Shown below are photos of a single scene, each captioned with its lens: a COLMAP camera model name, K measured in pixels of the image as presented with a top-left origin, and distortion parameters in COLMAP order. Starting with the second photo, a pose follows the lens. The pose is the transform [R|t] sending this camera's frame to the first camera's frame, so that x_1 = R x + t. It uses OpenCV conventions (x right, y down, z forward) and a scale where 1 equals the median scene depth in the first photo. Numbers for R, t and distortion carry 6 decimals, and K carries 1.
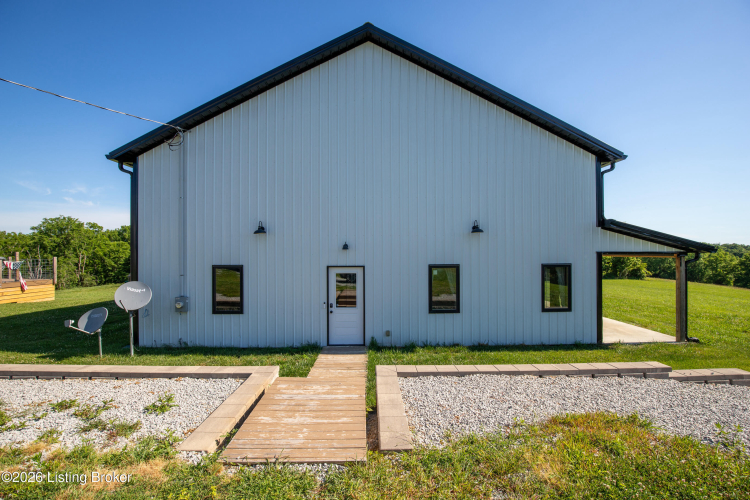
lens RADIAL K [[345.6, 0, 375.0], [0, 345.6, 250.0], [0, 0, 1]] dist [-0.032385, 0.000214]
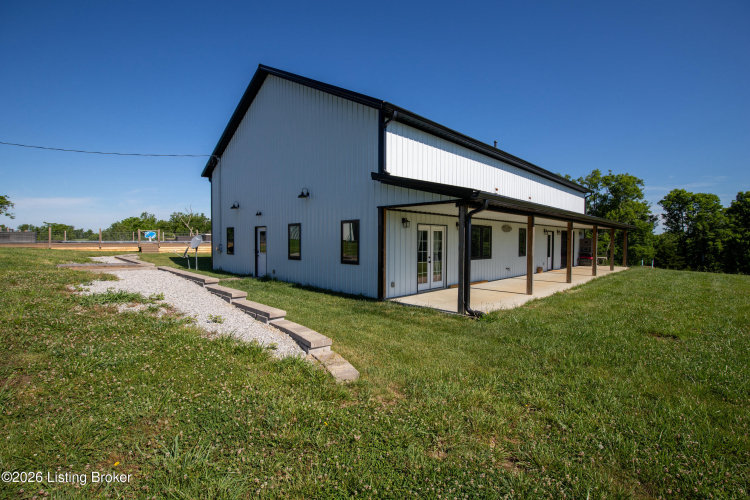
lens RADIAL K [[345.6, 0, 375.0], [0, 345.6, 250.0], [0, 0, 1]] dist [-0.032385, 0.000214]
pose [[0.693502, 0.025326, -0.720010, 1.381174], [0.002557, 0.999289, 0.037612, 0.095125], [0.720450, -0.027925, 0.692944, 0.293965]]
